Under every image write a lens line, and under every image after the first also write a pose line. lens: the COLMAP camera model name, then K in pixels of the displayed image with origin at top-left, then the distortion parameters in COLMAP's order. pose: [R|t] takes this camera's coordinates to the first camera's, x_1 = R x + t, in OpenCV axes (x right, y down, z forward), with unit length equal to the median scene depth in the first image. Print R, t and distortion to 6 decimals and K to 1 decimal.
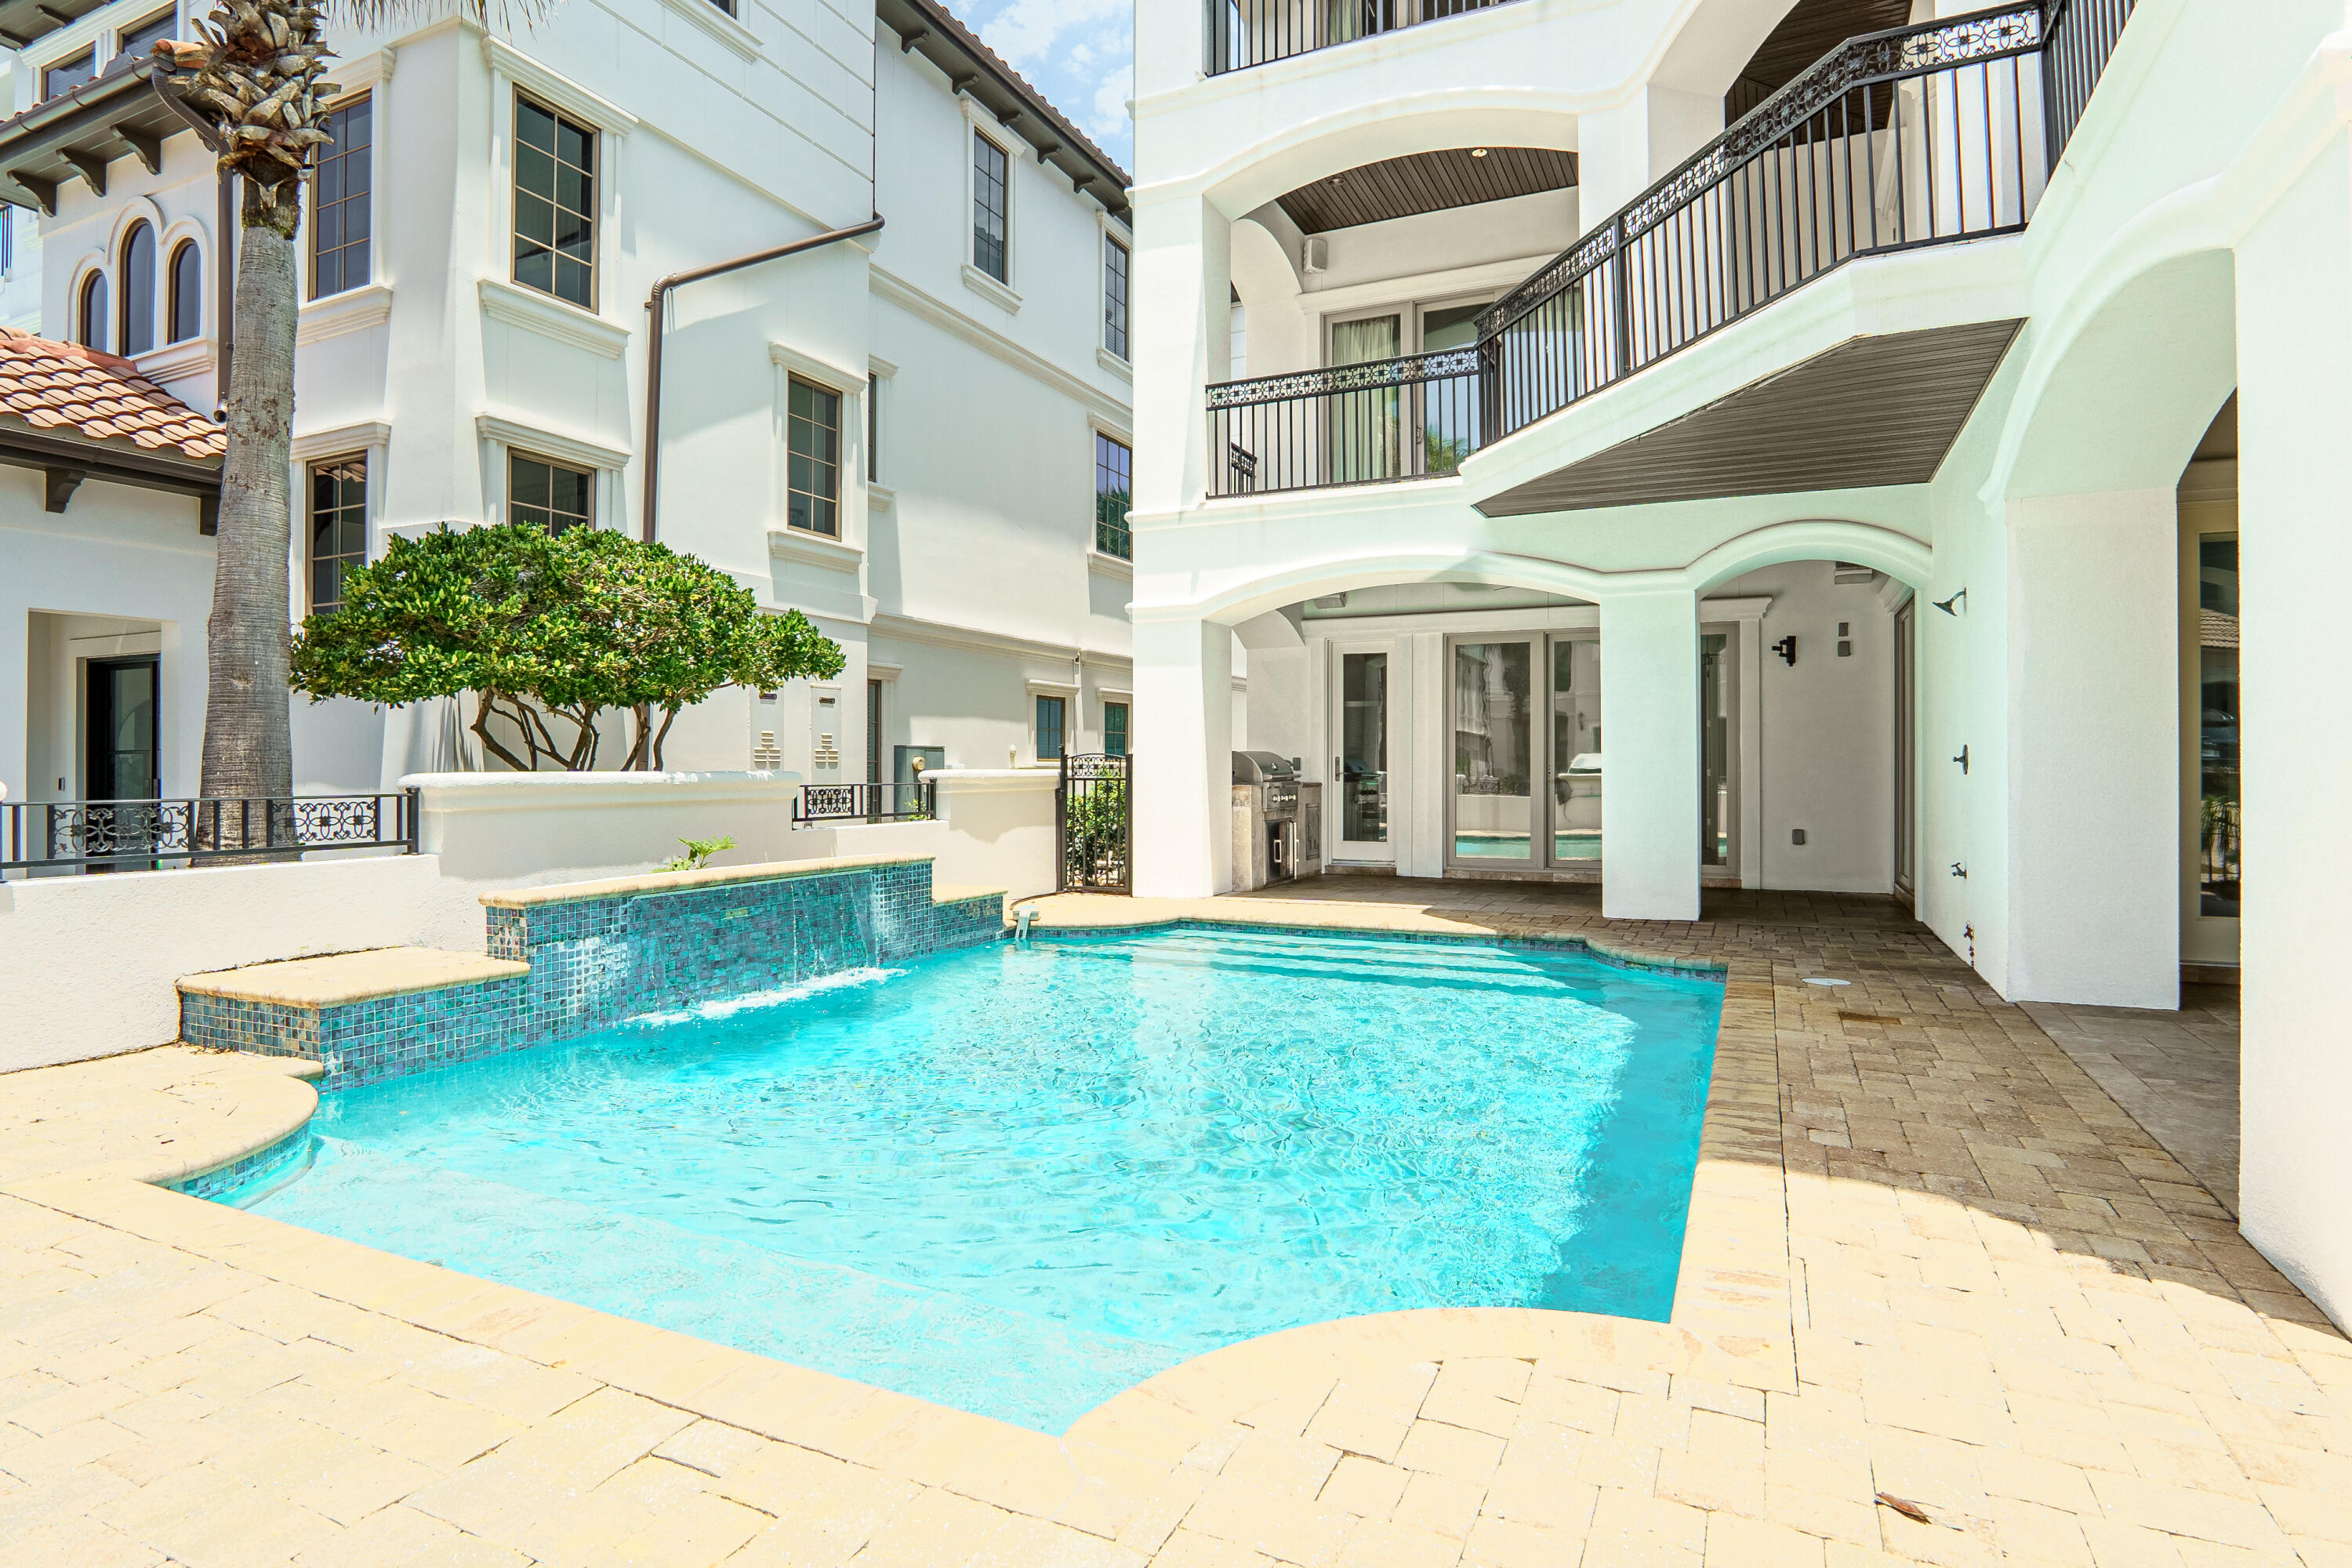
lens RADIAL K [[1255.4, 0, 1176.0], [0, 1255.4, 784.0], [0, 0, 1]] dist [-0.001132, -0.000808]
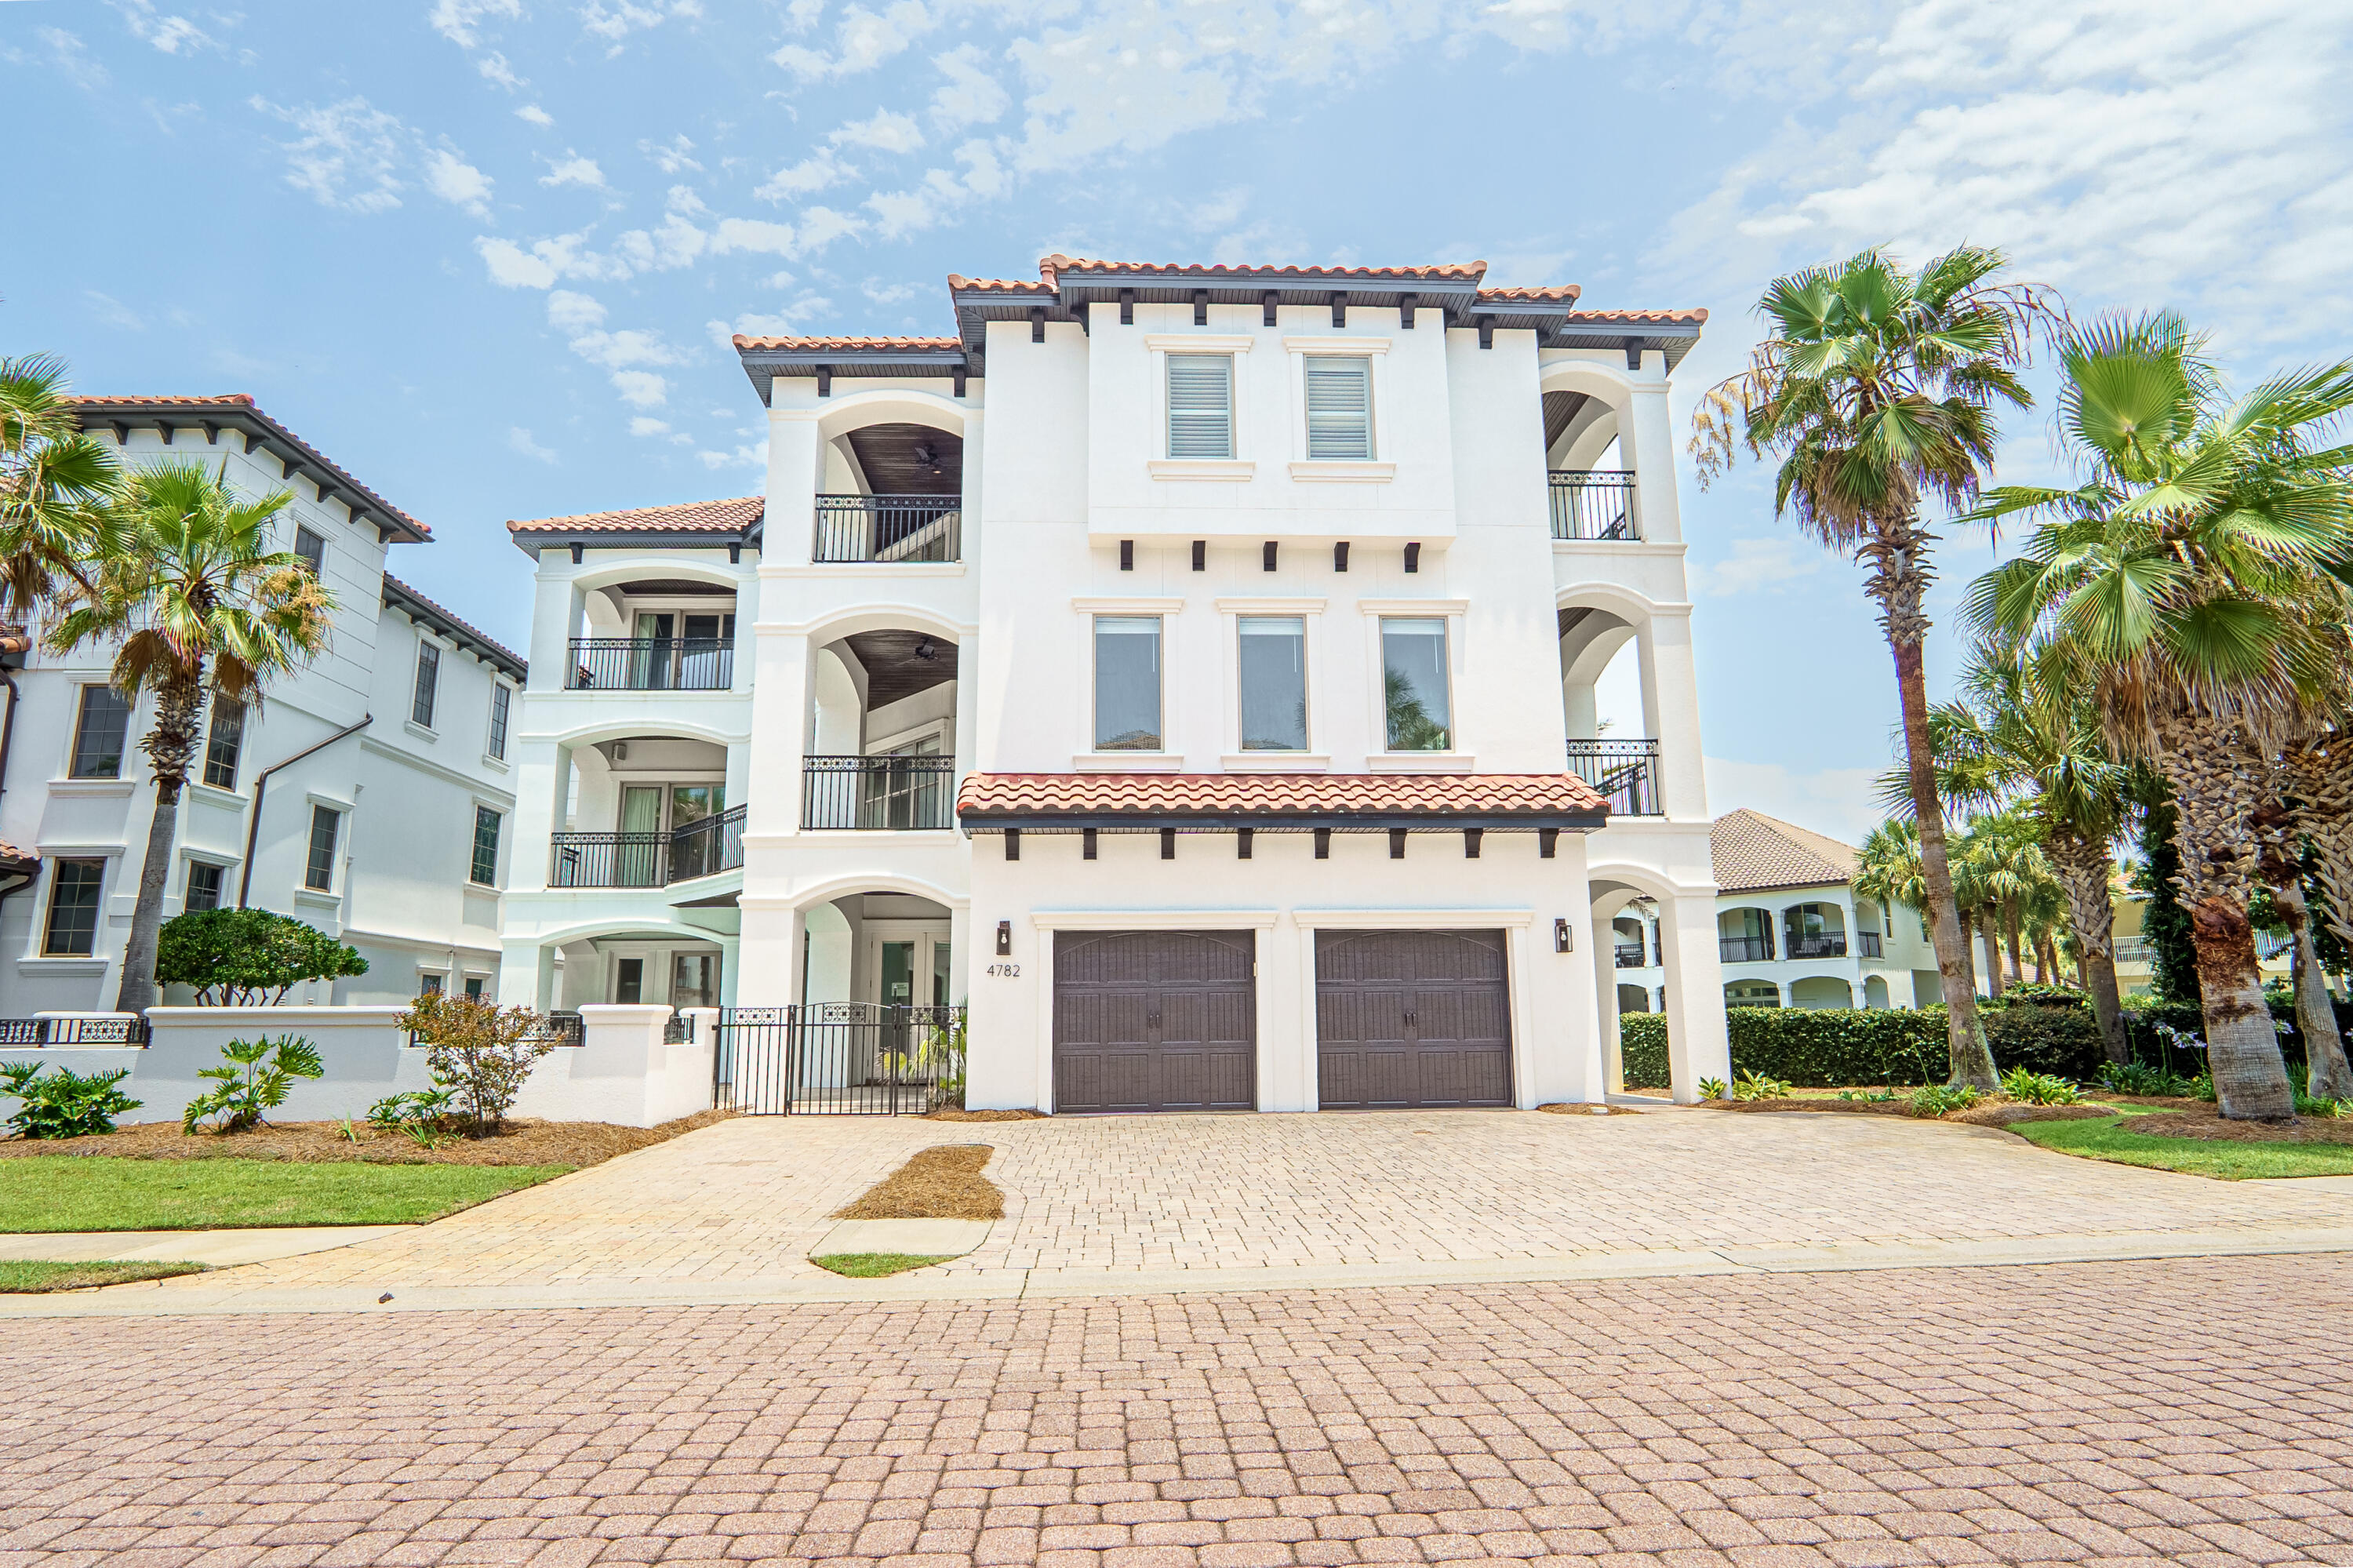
lens RADIAL K [[1256.0, 0, 1176.5], [0, 1256.0, 784.0], [0, 0, 1]] dist [-0.001132, -0.000808]
pose [[0.874443, 0.099528, 0.474809, -0.062932], [-0.000961, 0.979082, -0.203462, 0.024555], [-0.485127, 0.177459, 0.856248, -1.125160]]
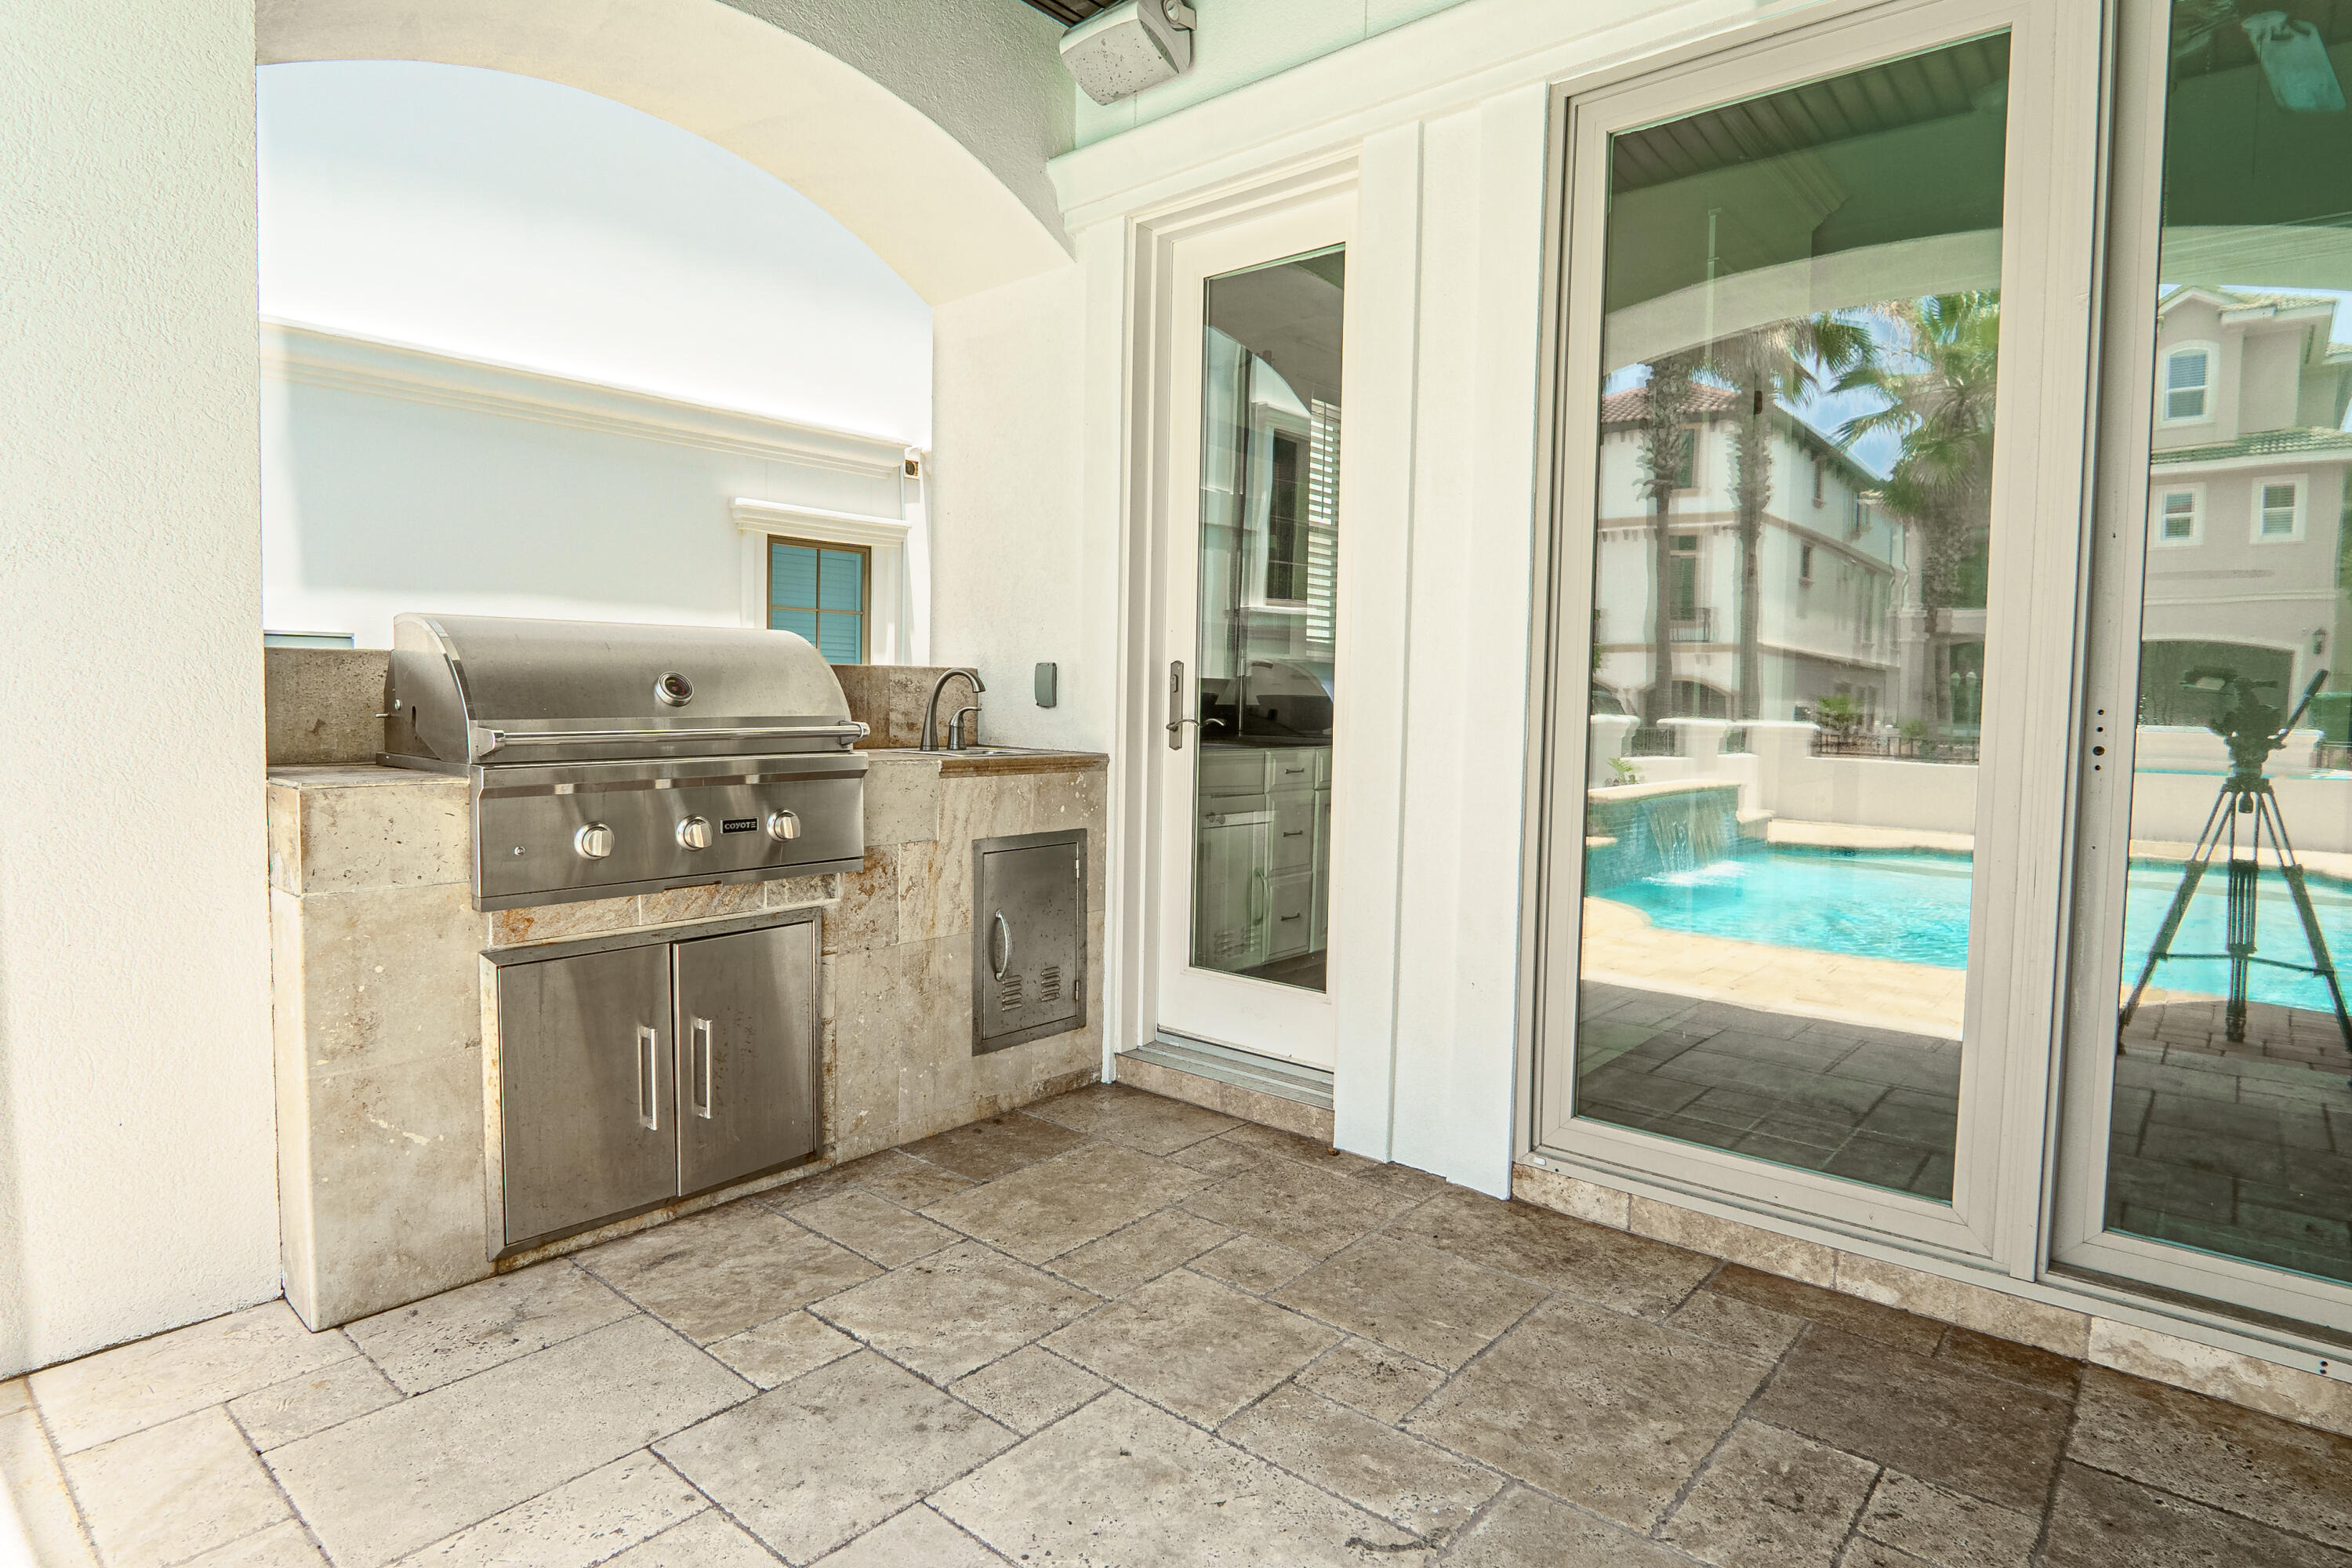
lens RADIAL K [[1255.4, 0, 1176.0], [0, 1255.4, 784.0], [0, 0, 1]] dist [-0.001132, -0.000808]
pose [[0.967696, 0.032079, -0.250069, 0.199481], [-0.017357, 0.997995, 0.060859, -0.012130], [0.251520, -0.054553, 0.966313, 0.742520]]
